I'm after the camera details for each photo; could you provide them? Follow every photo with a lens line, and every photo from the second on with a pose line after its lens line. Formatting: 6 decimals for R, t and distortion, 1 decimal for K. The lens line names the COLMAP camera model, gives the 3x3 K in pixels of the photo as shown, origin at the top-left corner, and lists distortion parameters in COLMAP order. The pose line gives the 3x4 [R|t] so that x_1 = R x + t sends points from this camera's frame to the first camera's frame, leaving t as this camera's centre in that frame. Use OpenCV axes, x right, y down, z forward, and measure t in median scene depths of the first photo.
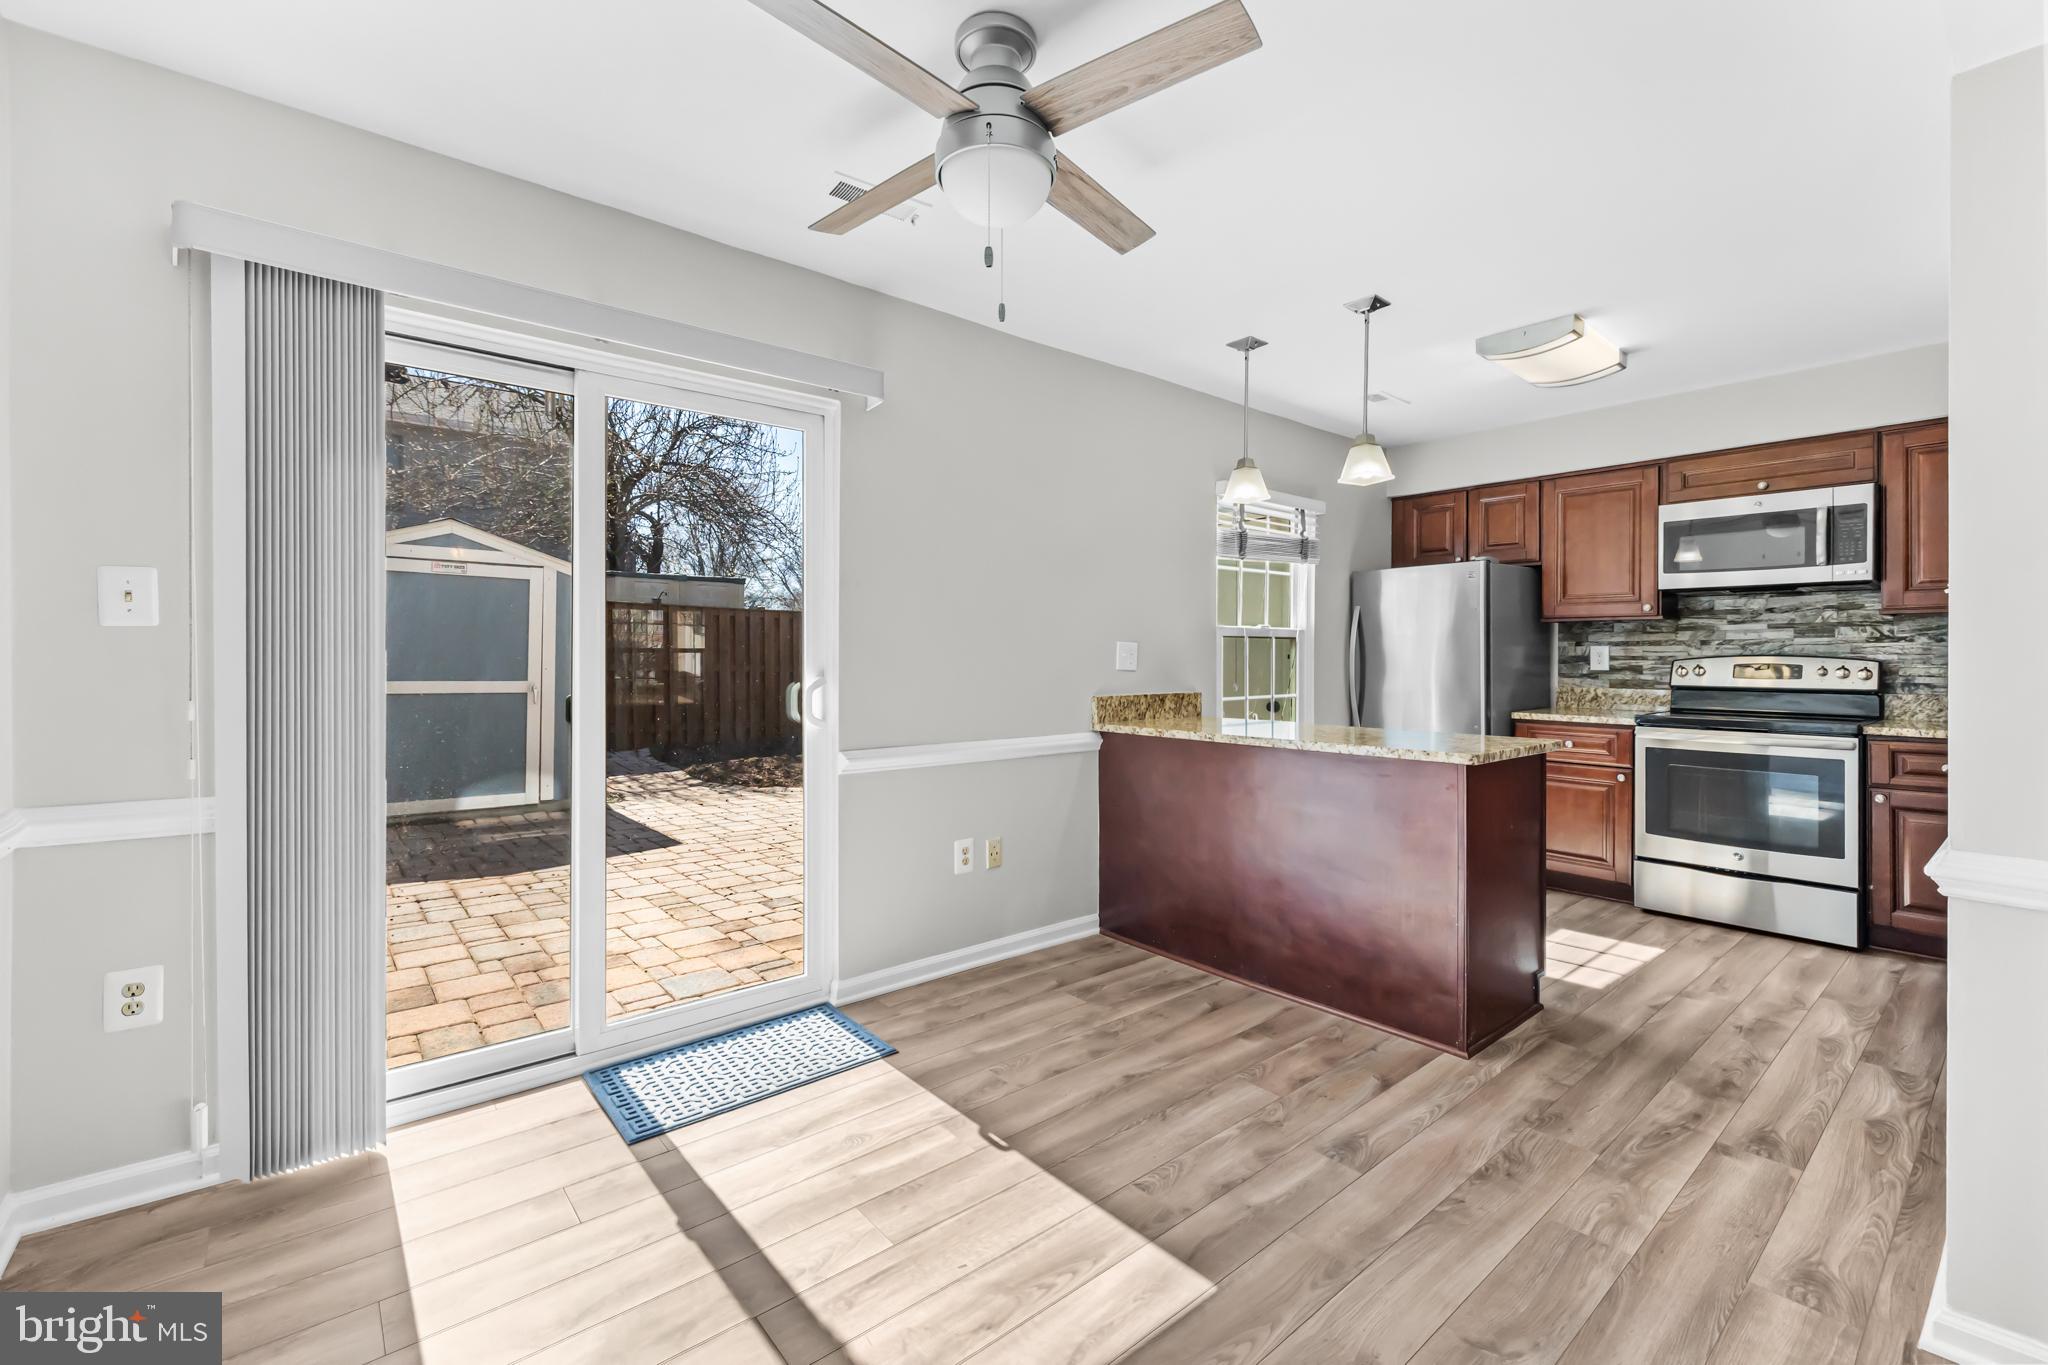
lens RADIAL K [[866.7, 0, 1023.1], [0, 866.7, 656.1], [0, 0, 1]] dist [-0.000854, 0.000435]
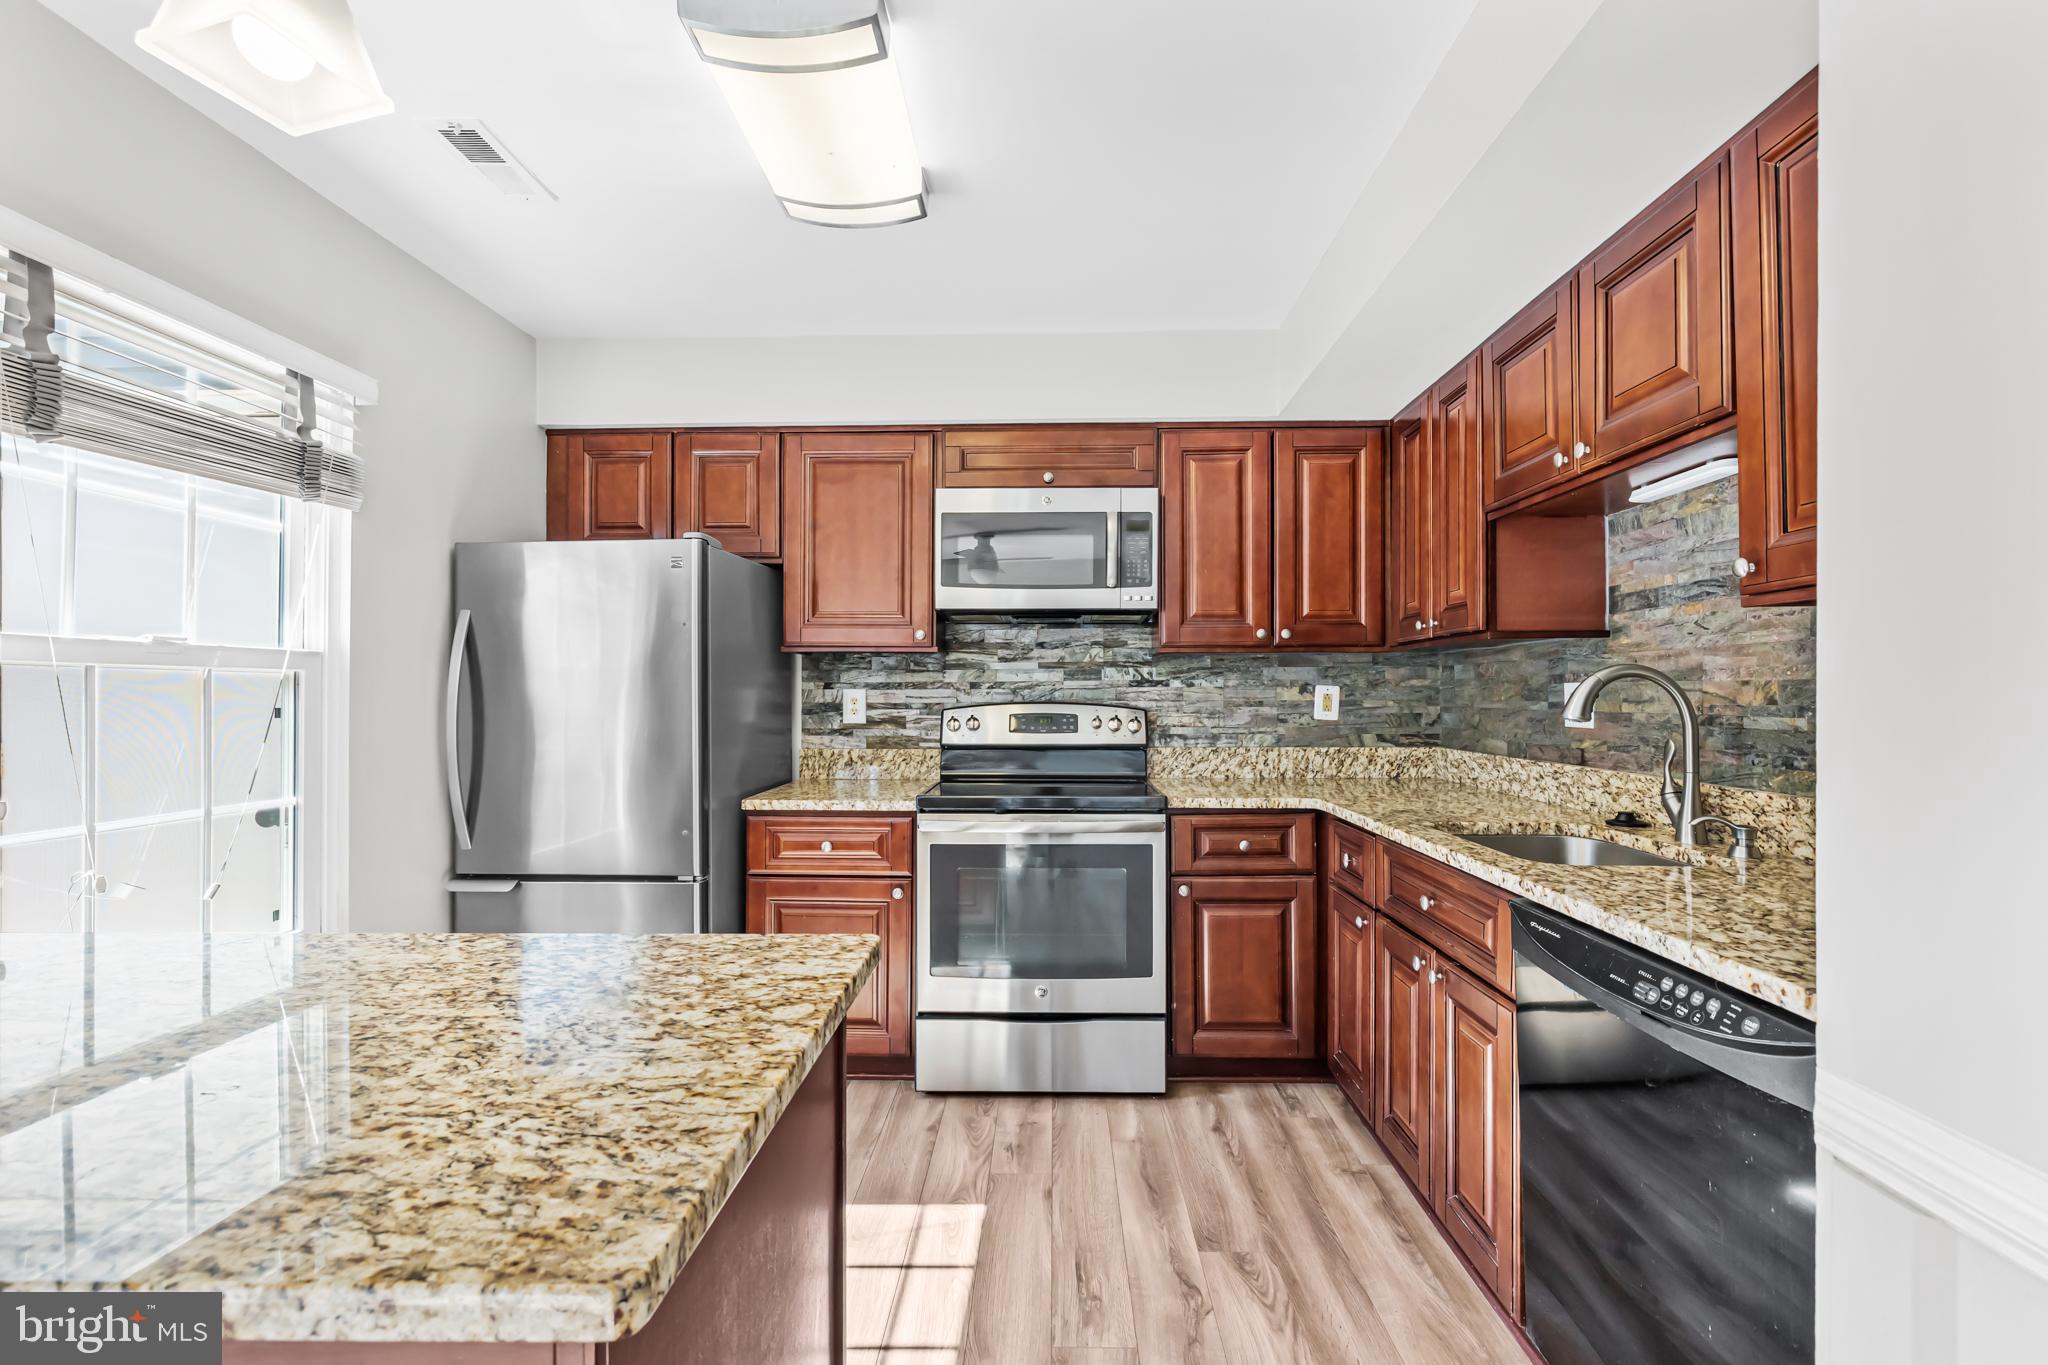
lens RADIAL K [[870.3, 0, 1030.2], [0, 870.3, 690.5], [0, 0, 1]] dist [0.001870, 0.000331]
pose [[0.660507, 0.001136, 0.750819, 0.294740], [0.001360, 0.999995, -0.002710, -0.010560], [-0.750818, 0.002811, 0.660503, 0.547485]]
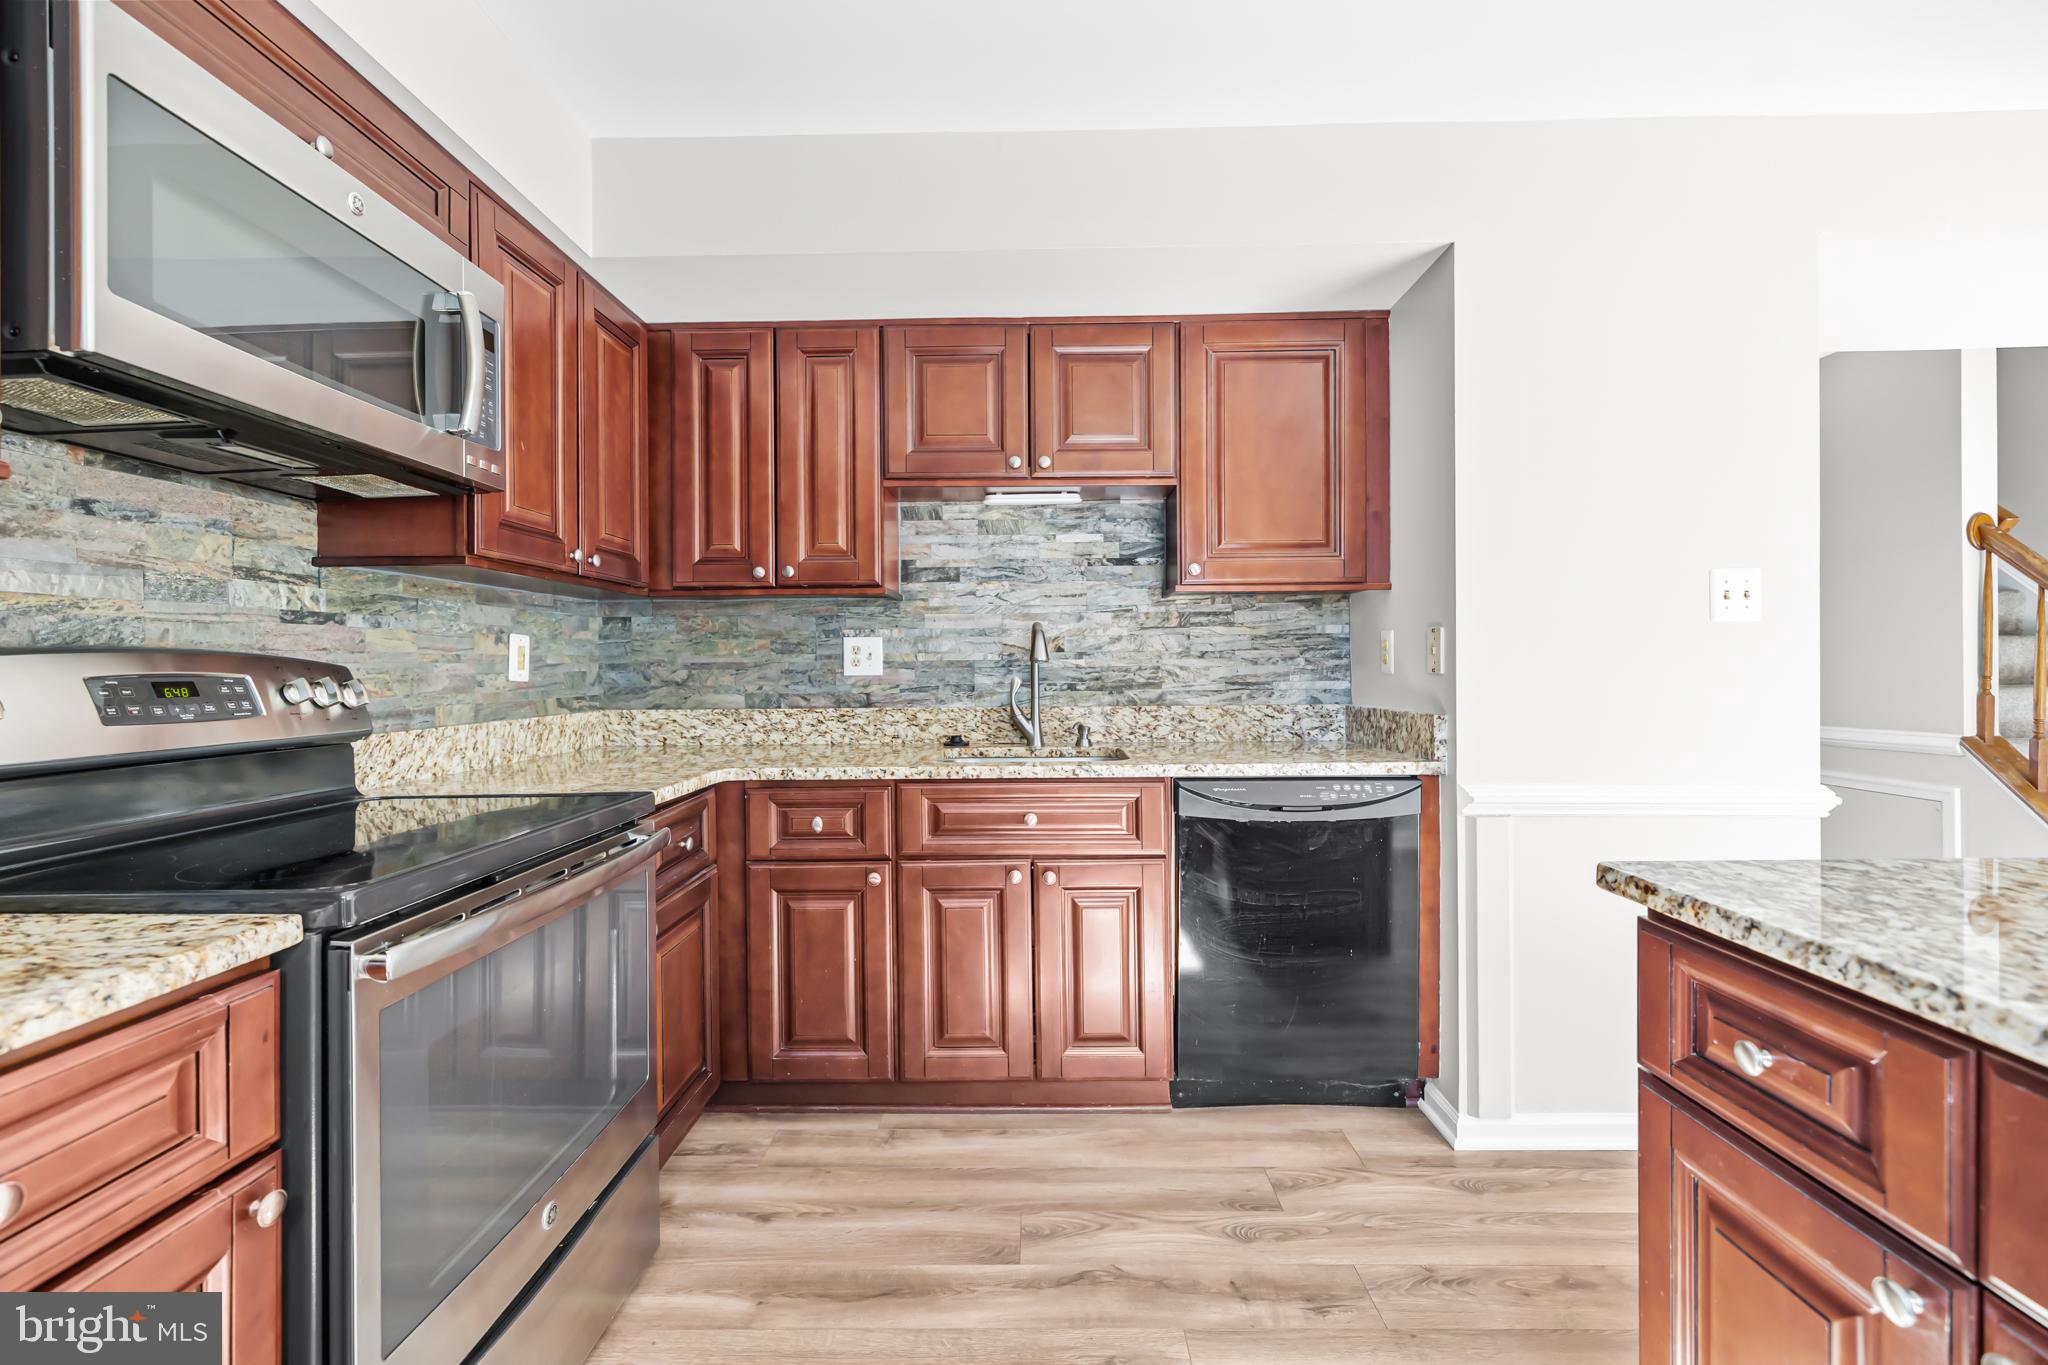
lens RADIAL K [[859.2, 0, 1025.9], [0, 859.2, 669.9], [0, 0, 1]] dist [-0.000506, 0.000007]
pose [[-0.760251, 0.002637, 0.649624, 0.454357], [0.007094, 0.999966, 0.004243, 0.008756], [-0.649591, 0.007834, -0.760243, 1.149680]]
